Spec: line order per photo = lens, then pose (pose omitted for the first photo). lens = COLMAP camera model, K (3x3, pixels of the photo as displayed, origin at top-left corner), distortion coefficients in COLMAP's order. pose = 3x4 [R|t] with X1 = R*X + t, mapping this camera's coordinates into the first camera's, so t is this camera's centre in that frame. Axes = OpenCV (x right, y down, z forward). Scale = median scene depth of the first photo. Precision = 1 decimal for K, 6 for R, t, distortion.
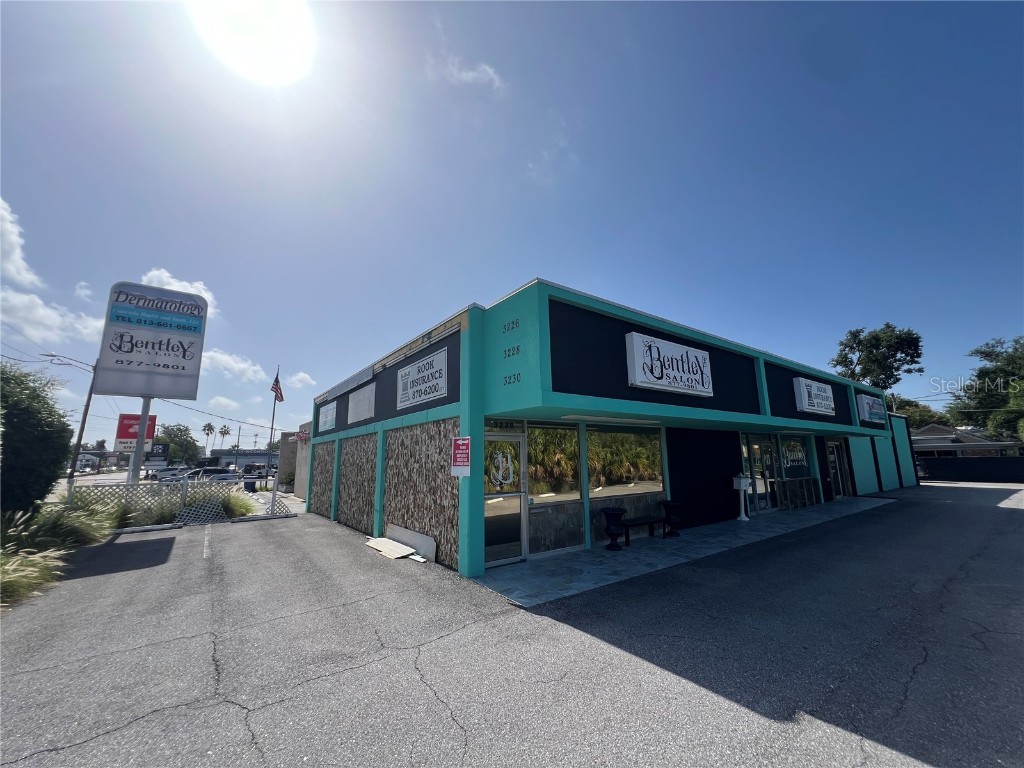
lens RADIAL K [[410.1, 0, 514.2], [0, 410.1, 385.5], [0, 0, 1]] dist [0.000522, 0.000031]
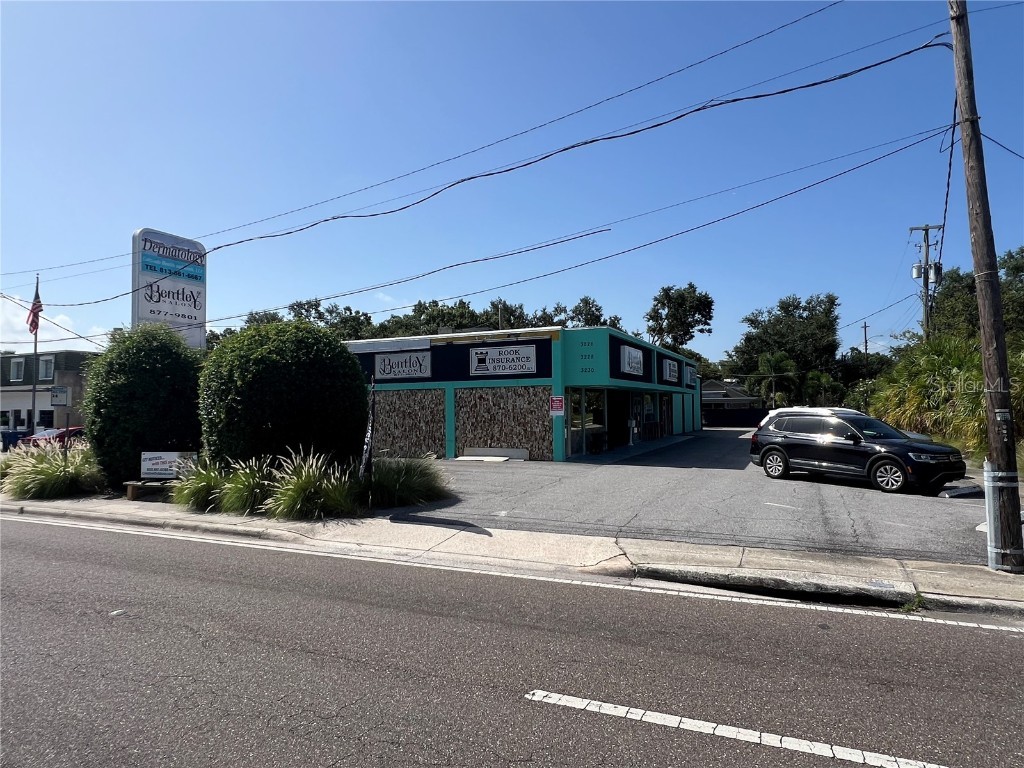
lens RADIAL K [[621.7, 0, 515.0], [0, 621.7, 379.2], [0, 0, 1]] dist [0.000766, -0.002248]
pose [[0.878552, 0.026916, 0.476887, -1.213312], [-0.087178, 0.990676, 0.104690, -0.176626], [-0.469623, -0.133550, 0.872708, -1.062491]]
